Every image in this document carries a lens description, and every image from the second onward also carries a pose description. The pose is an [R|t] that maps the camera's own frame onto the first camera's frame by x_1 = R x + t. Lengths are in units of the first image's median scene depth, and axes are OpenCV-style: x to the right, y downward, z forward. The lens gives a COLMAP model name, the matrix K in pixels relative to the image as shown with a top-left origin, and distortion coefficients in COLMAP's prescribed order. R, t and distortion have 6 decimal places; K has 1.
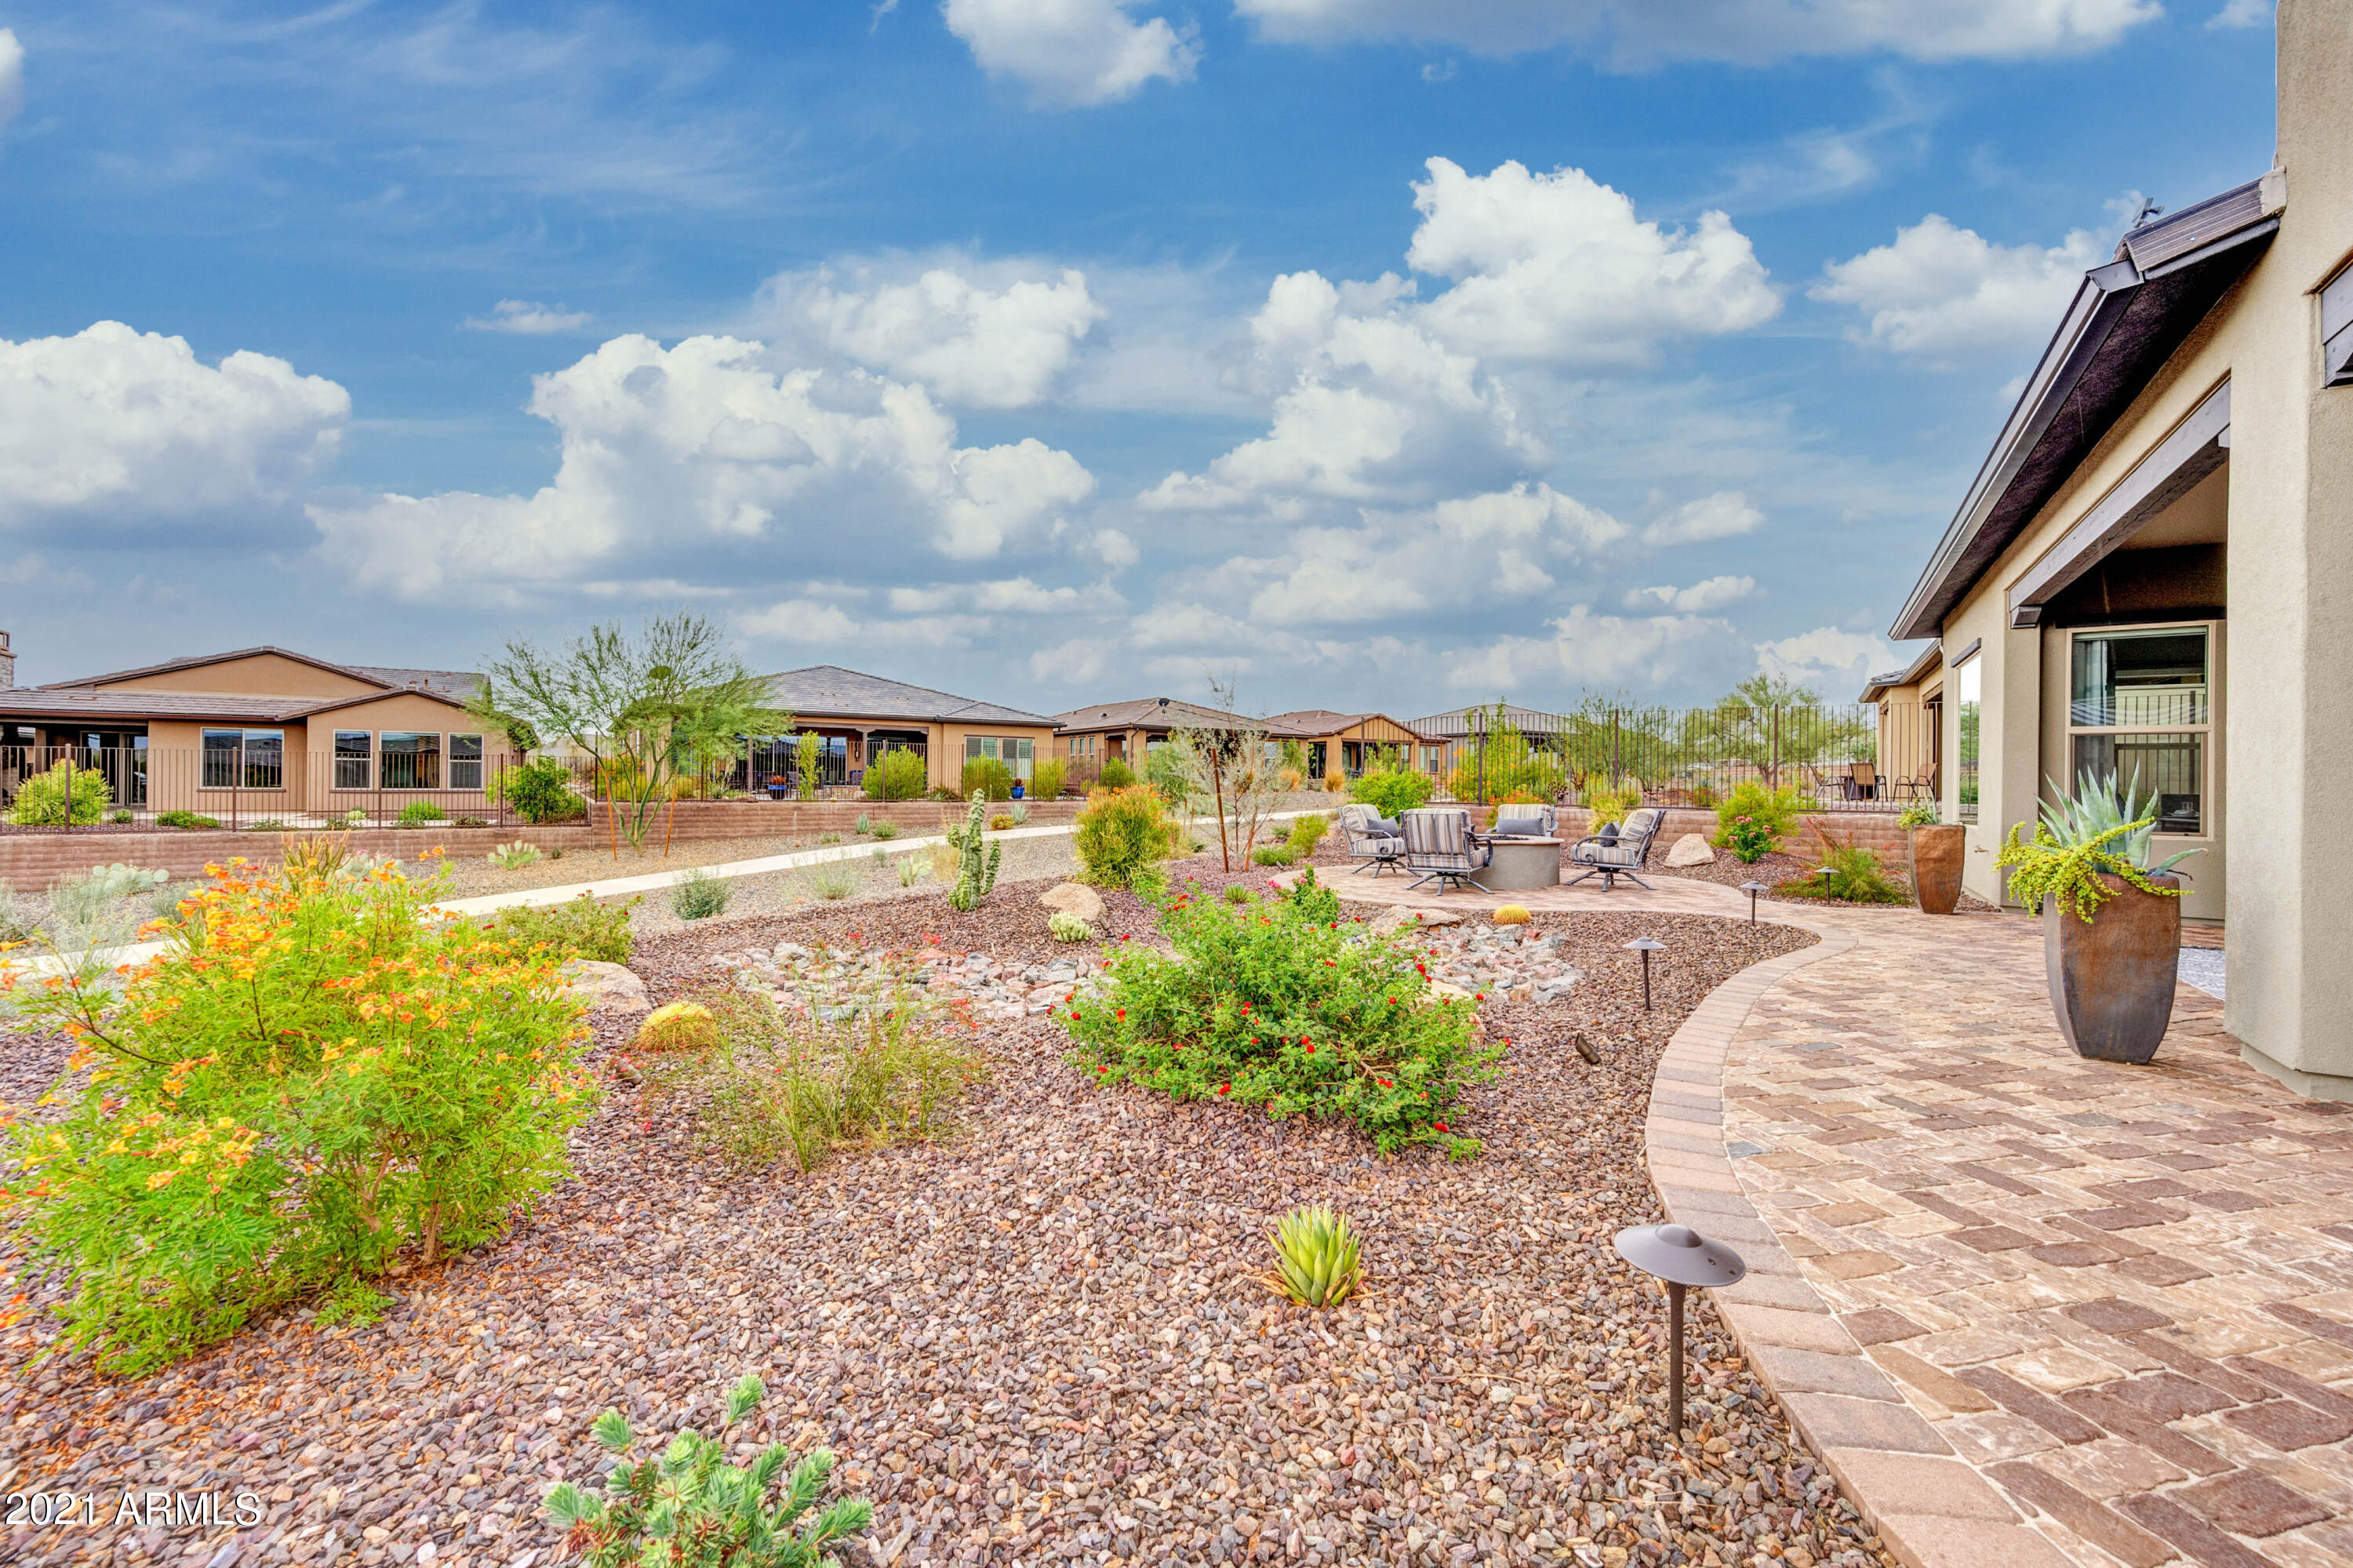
lens RADIAL K [[942.0, 0, 1169.2], [0, 942.0, 792.4], [0, 0, 1]] dist [0.003118, -0.000277]
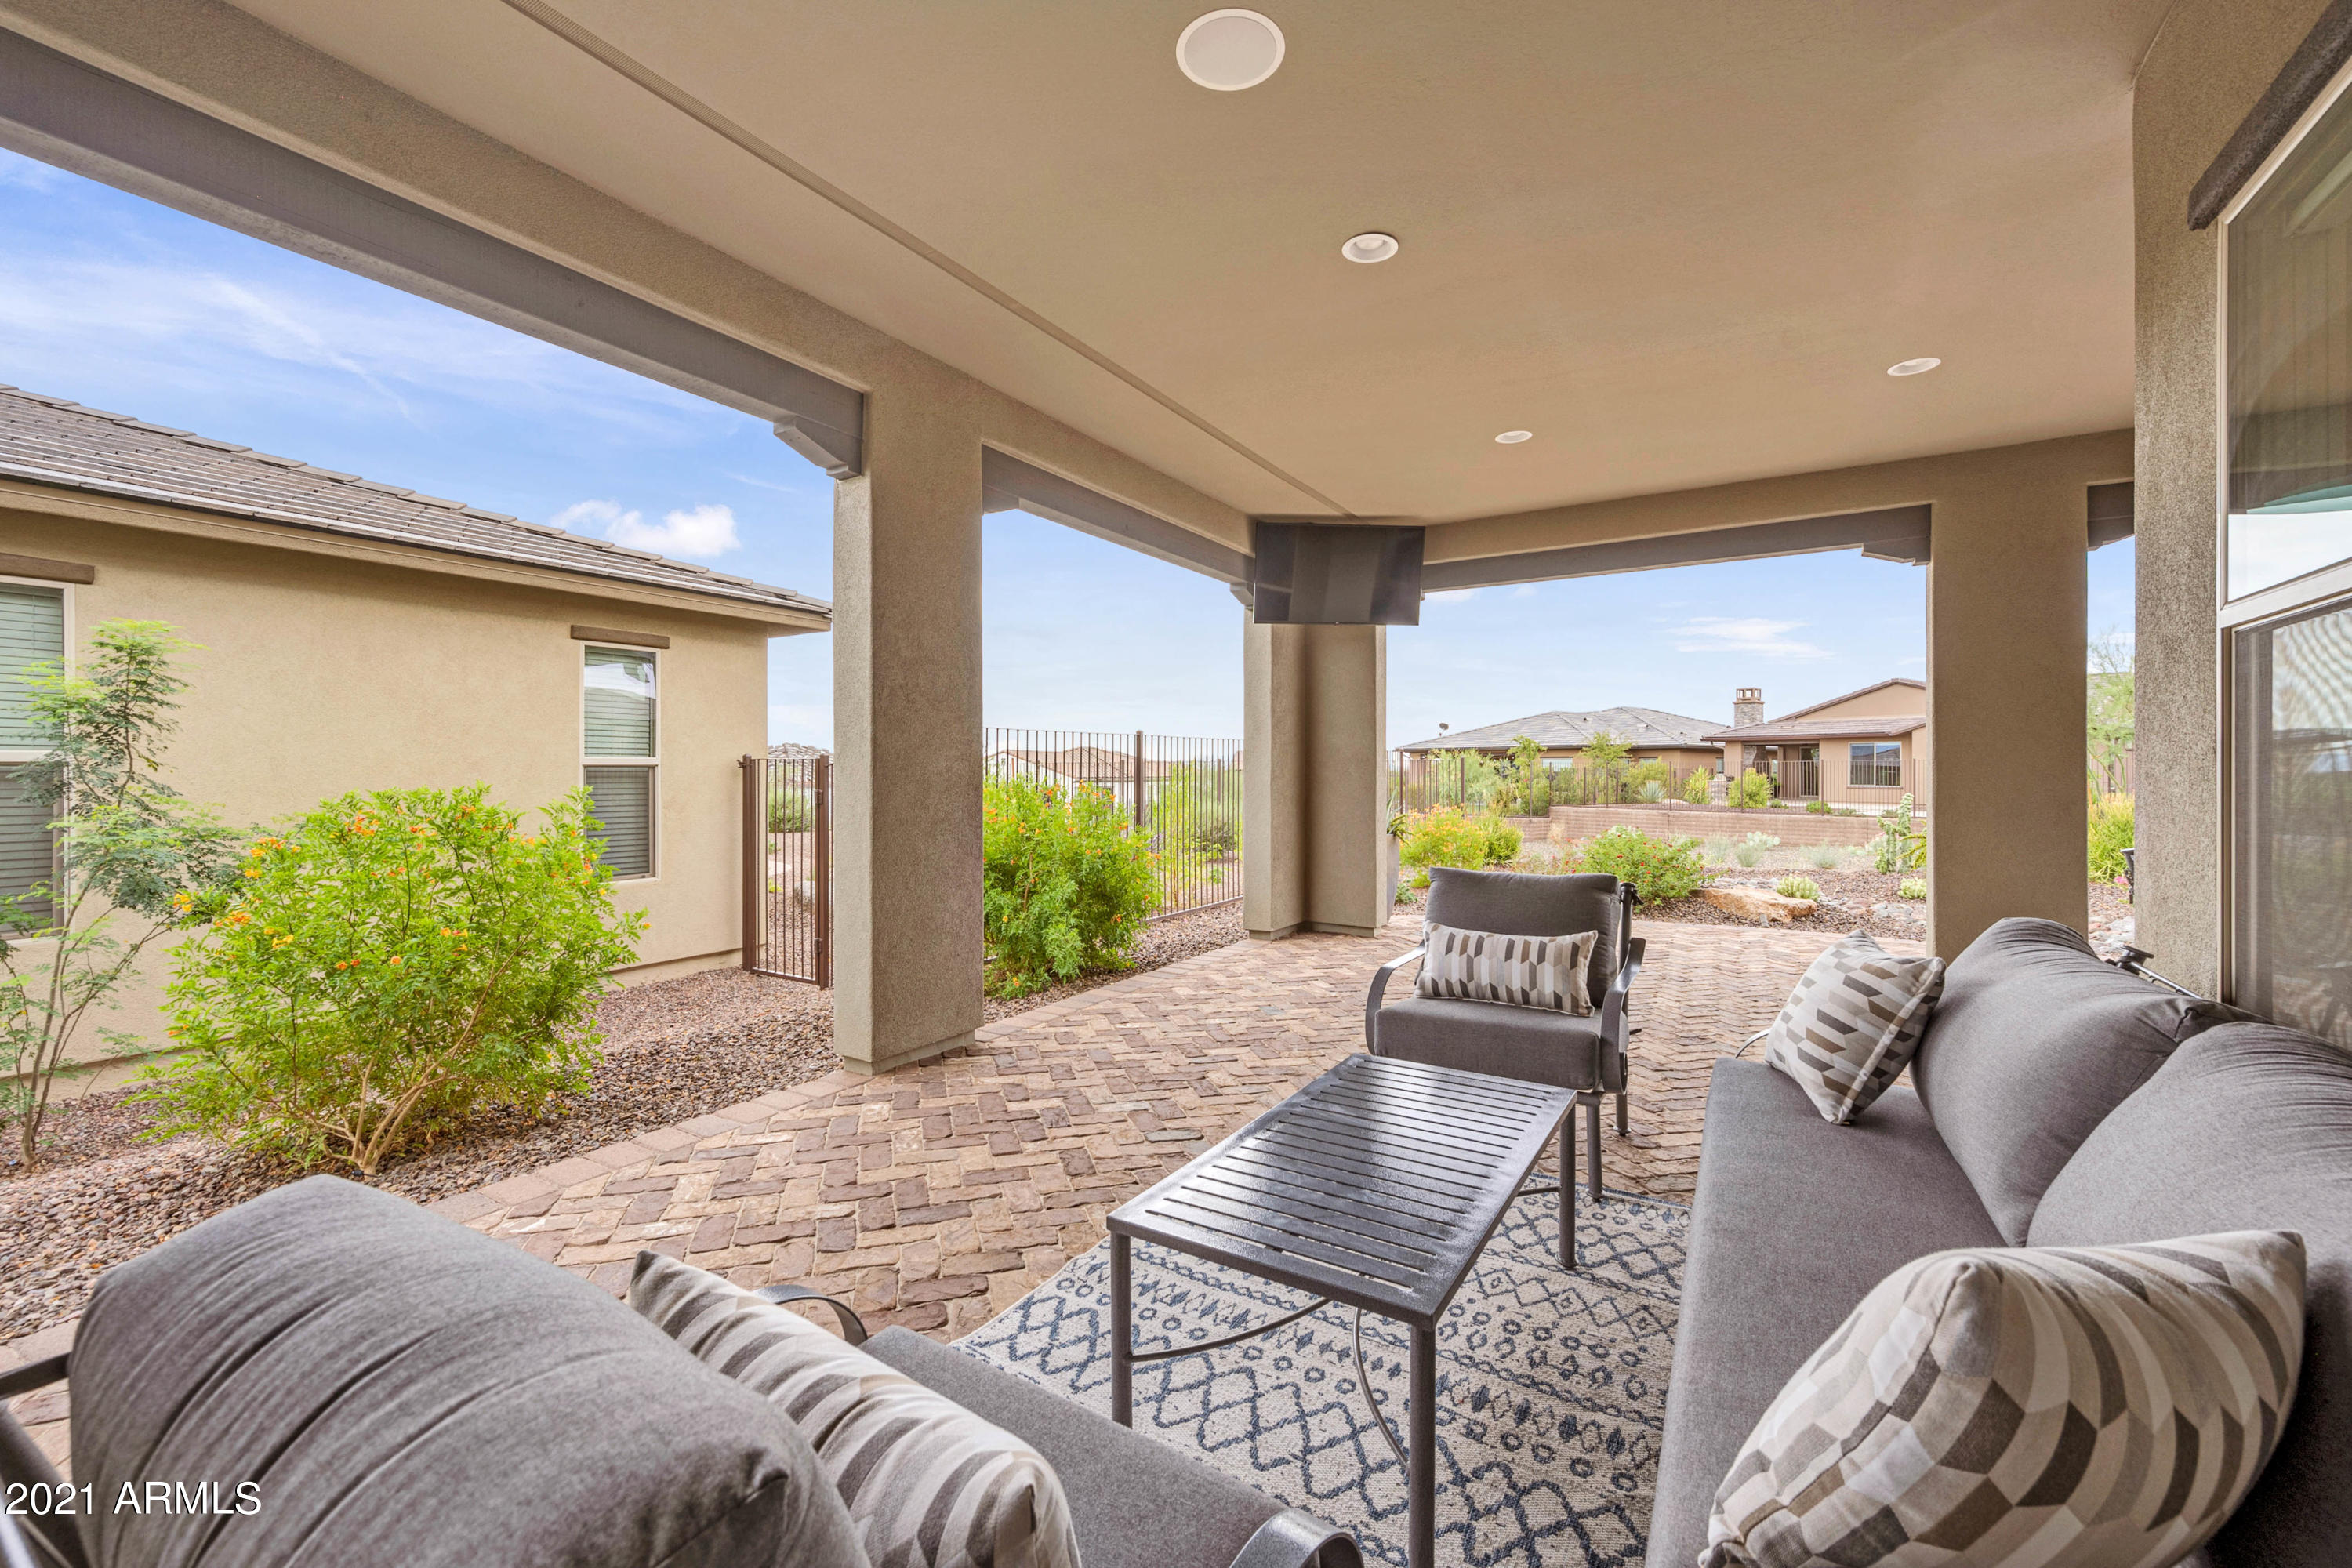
lens RADIAL K [[941.6, 0, 1166.8], [0, 941.6, 776.6], [0, 0, 1]] dist [0.003118, -0.000277]
pose [[0.032812, -0.002612, -0.999458, 0.339438], [-0.009841, 0.999947, -0.002936, -0.003723], [0.999413, 0.009932, 0.032785, -0.061145]]
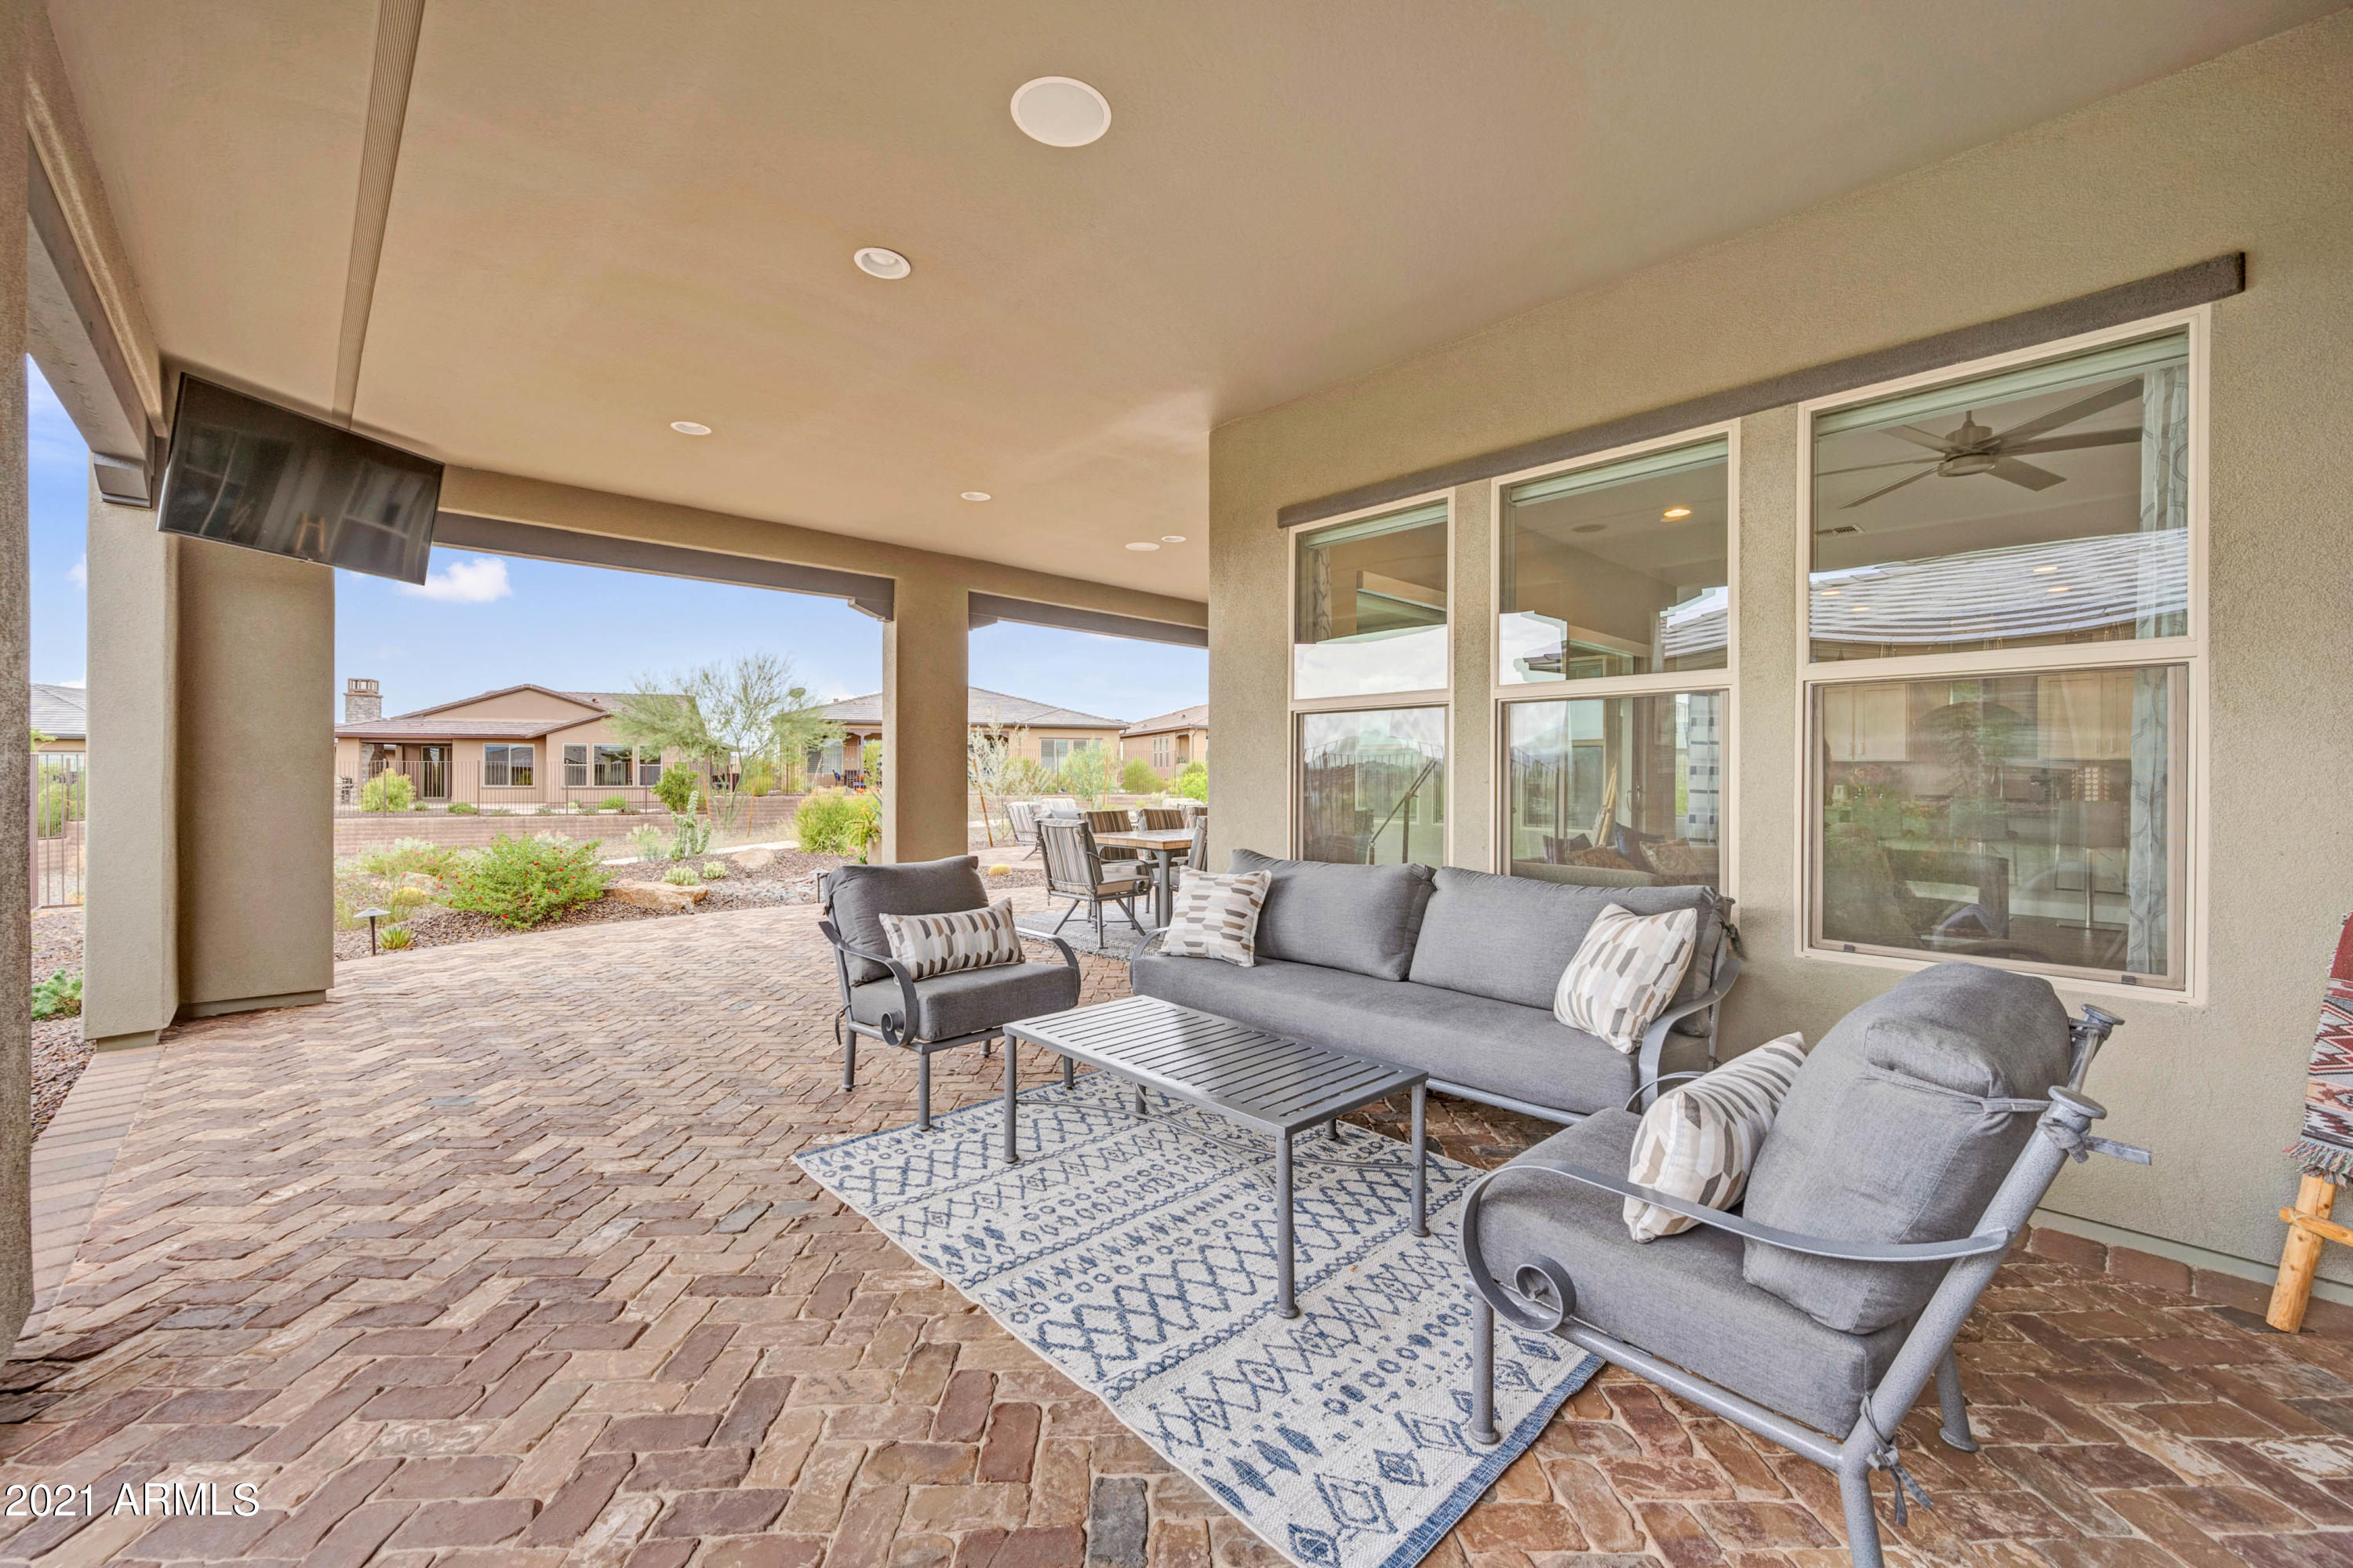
lens RADIAL K [[942.0, 0, 1165.5], [0, 942.0, 770.5], [0, 0, 1]] dist [0.003118, -0.000277]
pose [[0.972571, -0.007510, -0.232485, 0.290503], [0.004337, 0.999890, -0.014154, -0.003433], [0.232566, 0.012758, 0.972497, -0.134521]]
